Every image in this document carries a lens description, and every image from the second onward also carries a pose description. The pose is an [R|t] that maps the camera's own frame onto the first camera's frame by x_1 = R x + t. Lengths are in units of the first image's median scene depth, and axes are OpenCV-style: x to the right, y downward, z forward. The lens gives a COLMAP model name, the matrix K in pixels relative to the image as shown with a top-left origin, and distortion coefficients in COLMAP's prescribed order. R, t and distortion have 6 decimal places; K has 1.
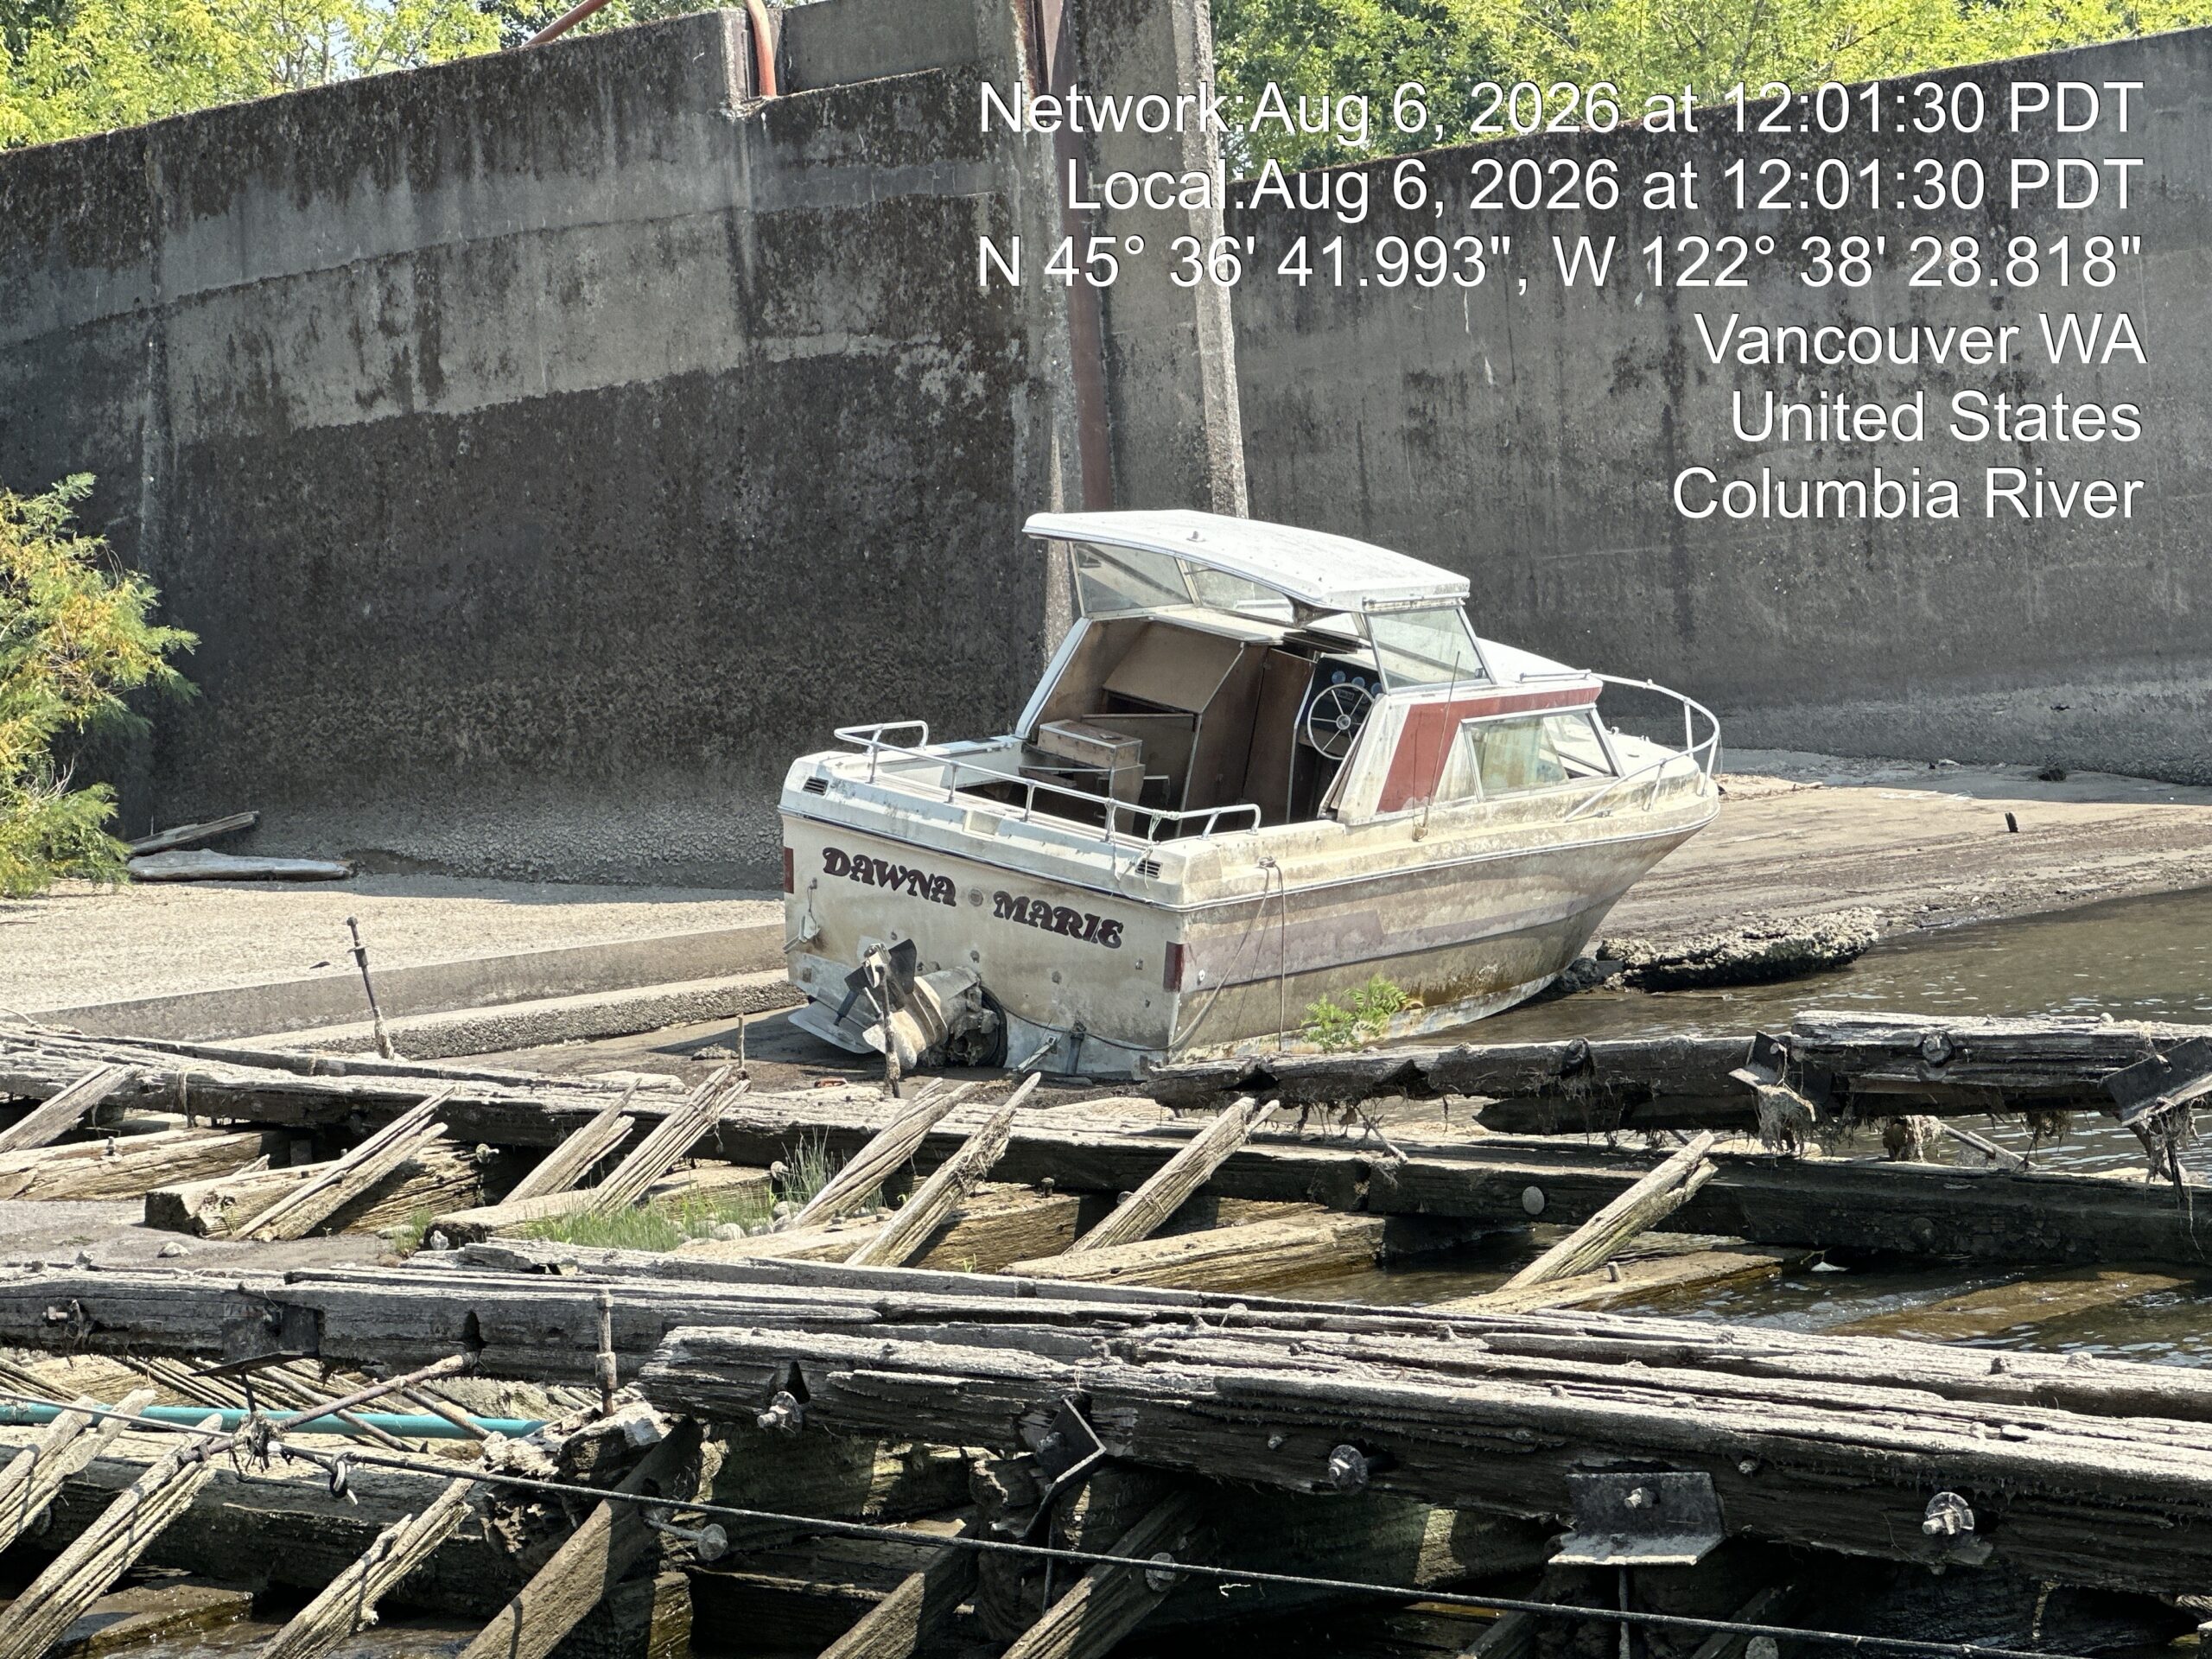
lens RADIAL K [[6009.7, 0, 1106.0], [0, 6009.7, 829.5], [0, 0, 1]] dist [-0.241861, 0.797315]
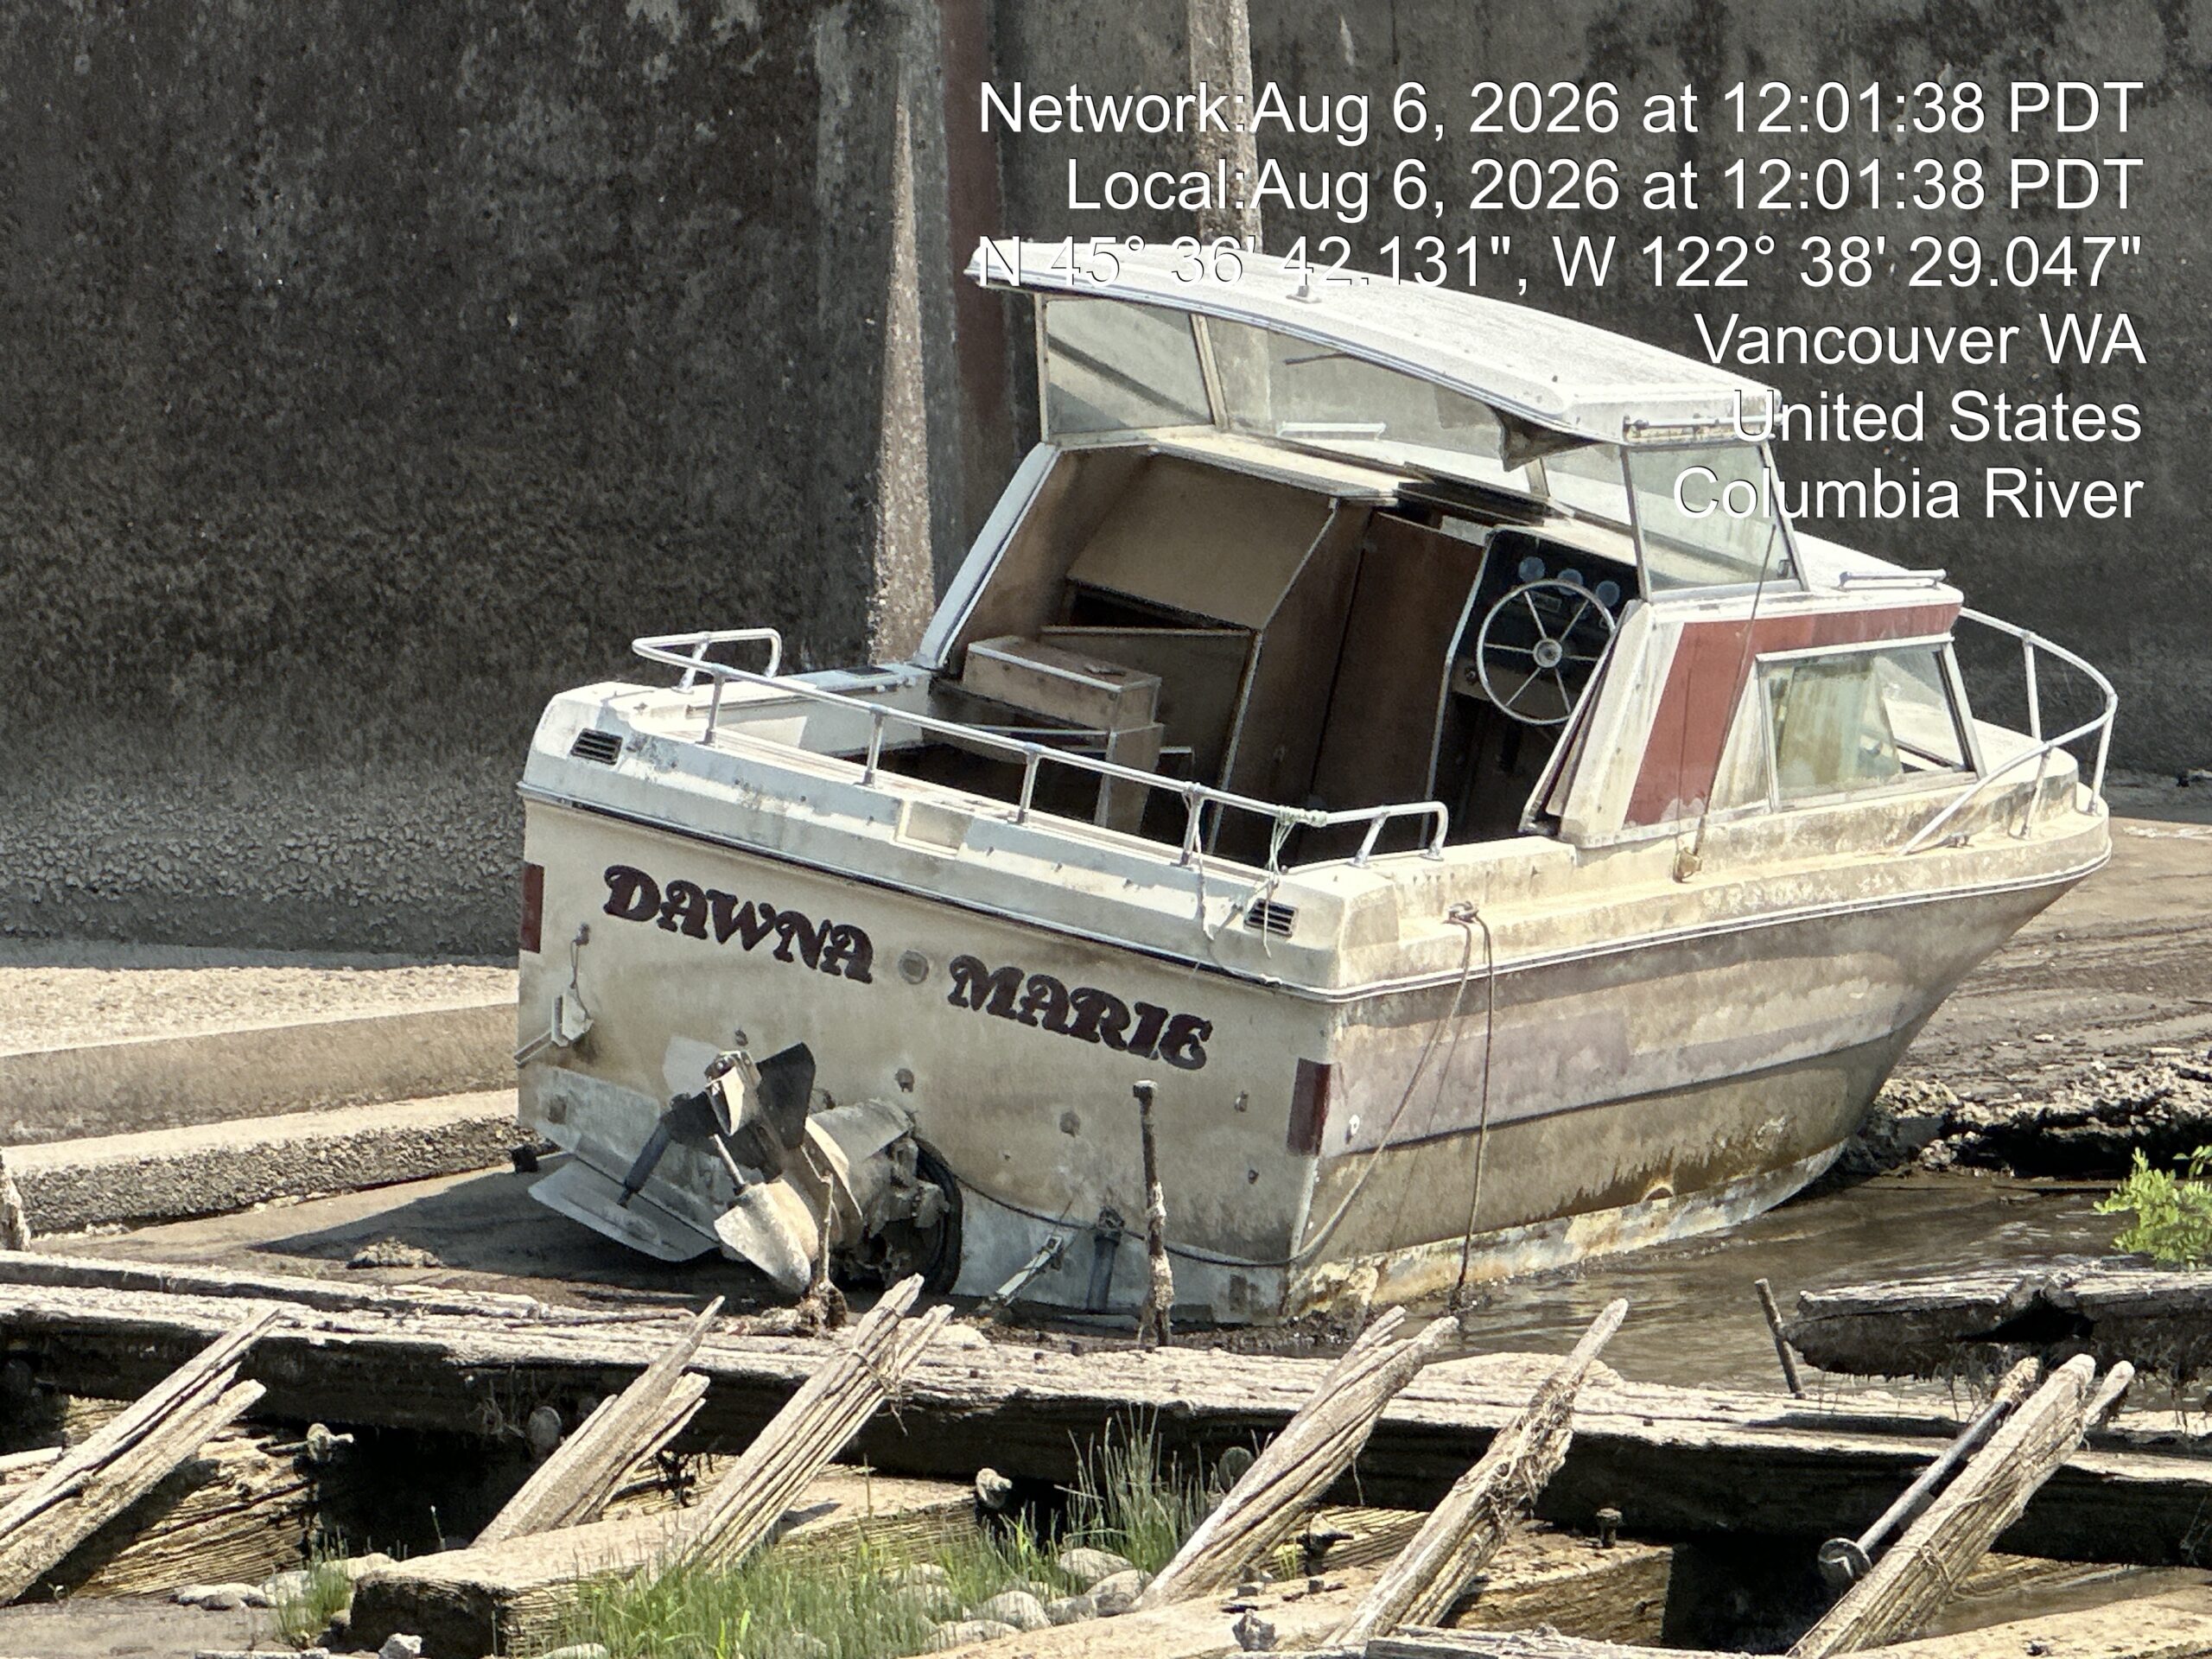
lens RADIAL K [[10385.4, 0, 1106.0], [0, 10385.4, 829.5], [0, 0, 1]] dist [-0.248340, -8.372535]
pose [[0.992524, 0.024069, 0.119649, -0.112050], [-0.023154, 0.999691, -0.009035, 0.007045], [-0.119830, 0.006197, 0.992775, 0.101366]]
